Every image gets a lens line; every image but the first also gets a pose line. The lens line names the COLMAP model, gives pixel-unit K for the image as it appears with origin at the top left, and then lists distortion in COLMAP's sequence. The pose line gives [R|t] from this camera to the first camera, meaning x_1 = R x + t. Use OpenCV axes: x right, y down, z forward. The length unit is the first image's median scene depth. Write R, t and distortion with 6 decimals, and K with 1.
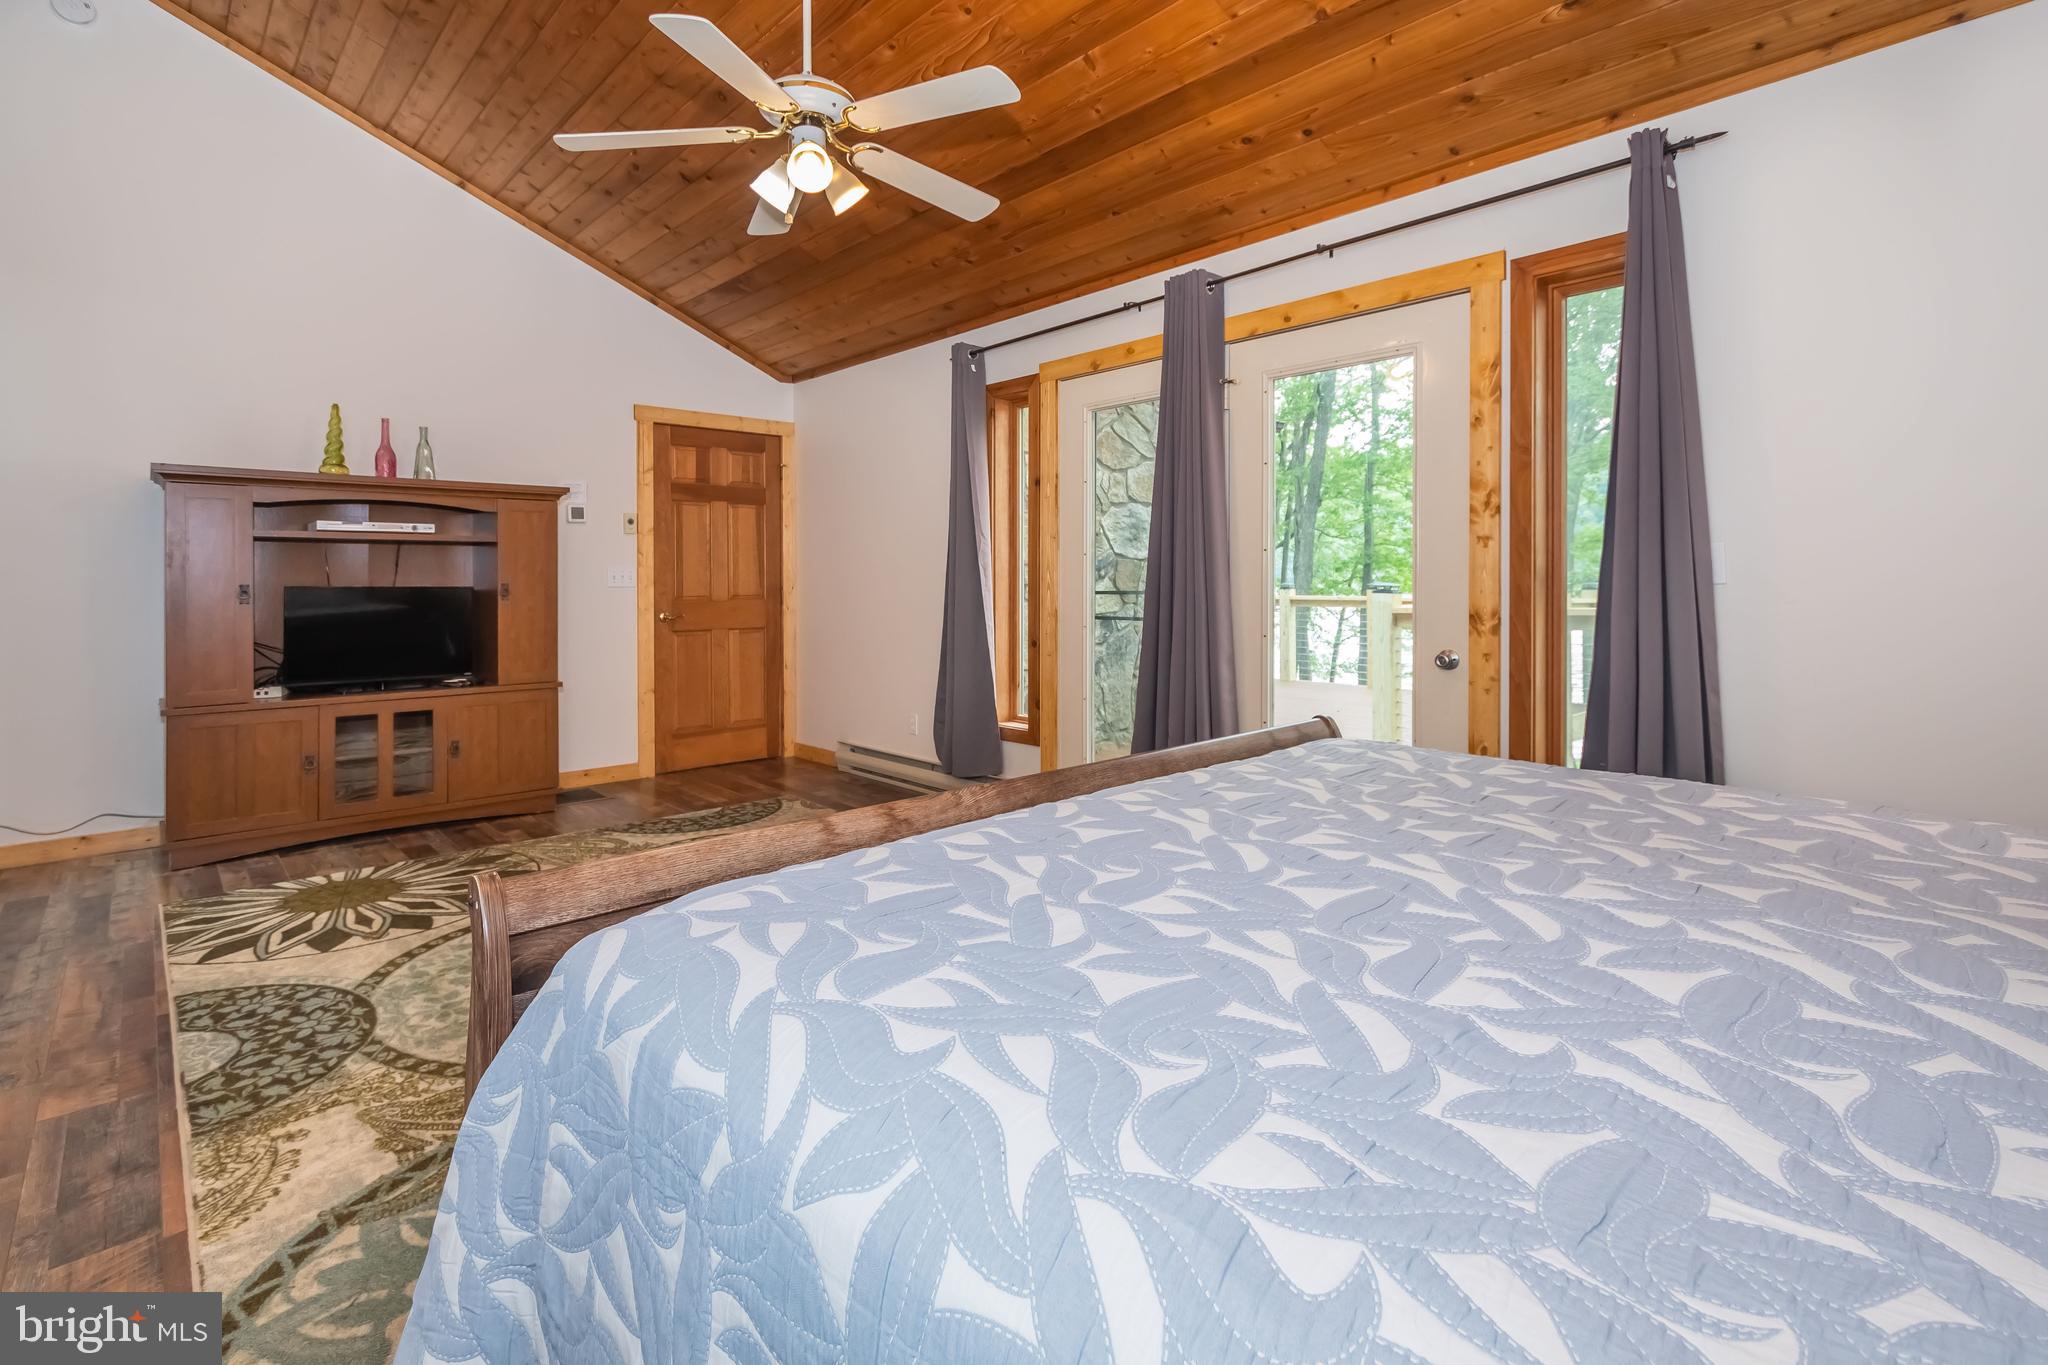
lens RADIAL K [[953.2, 0, 1009.6], [0, 953.2, 578.5], [0, 0, 1]] dist [0.013263, 0.000451]
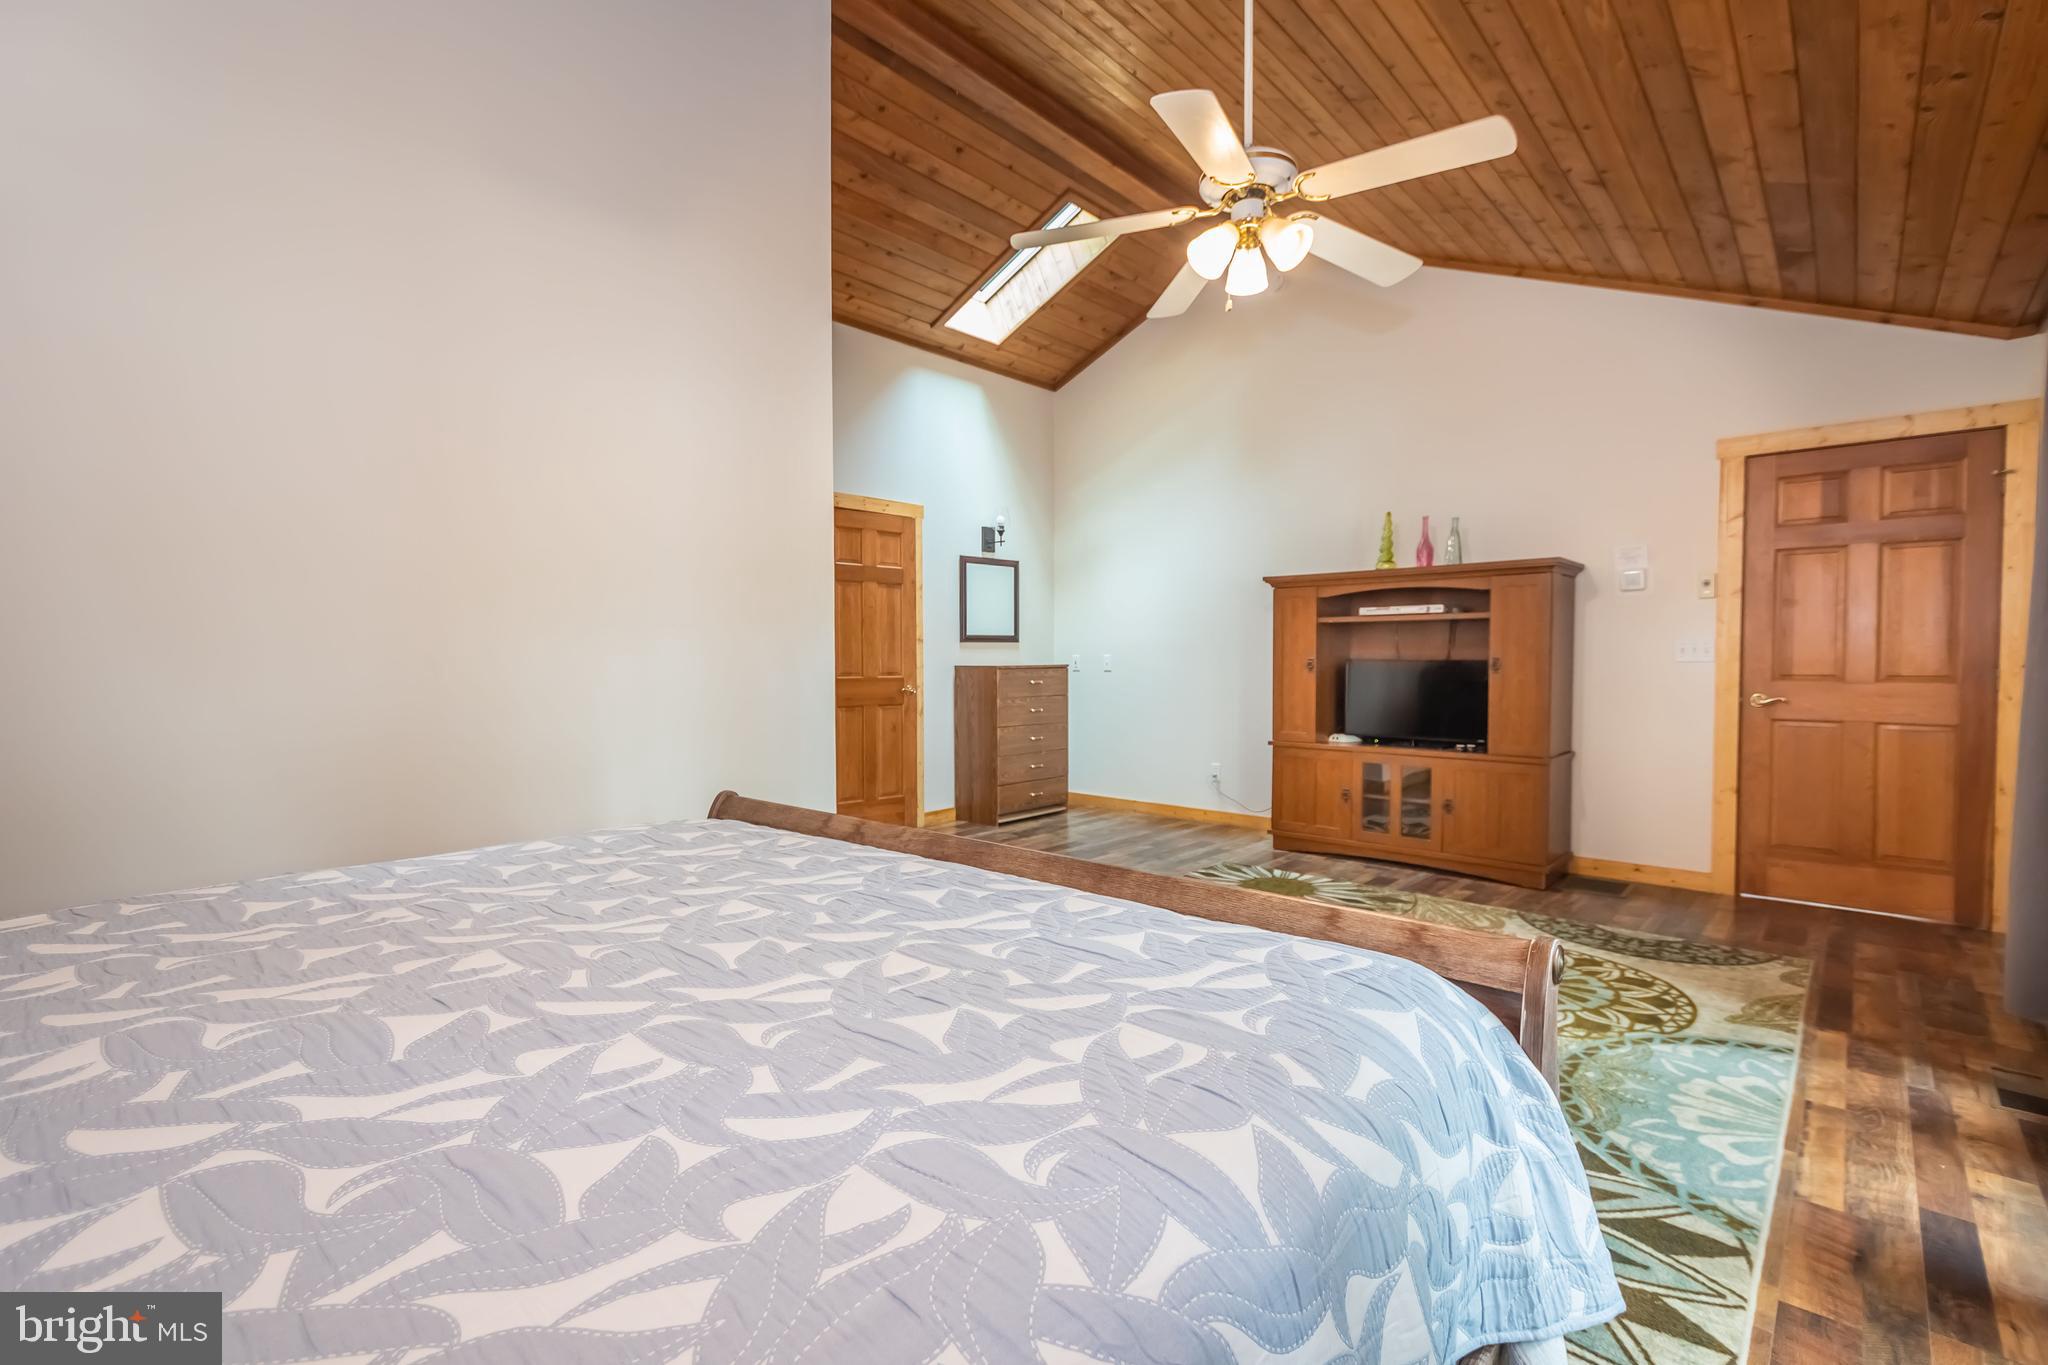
lens RADIAL K [[939.4, 0, 1017.4], [0, 939.4, 670.6], [0, 0, 1]] dist [0.009877, -0.000530]
pose [[0.096643, 0.018909, -0.995139, 0.459644], [0.006742, 0.999784, 0.019652, -0.004395], [0.995296, -0.008608, 0.096495, 0.394168]]
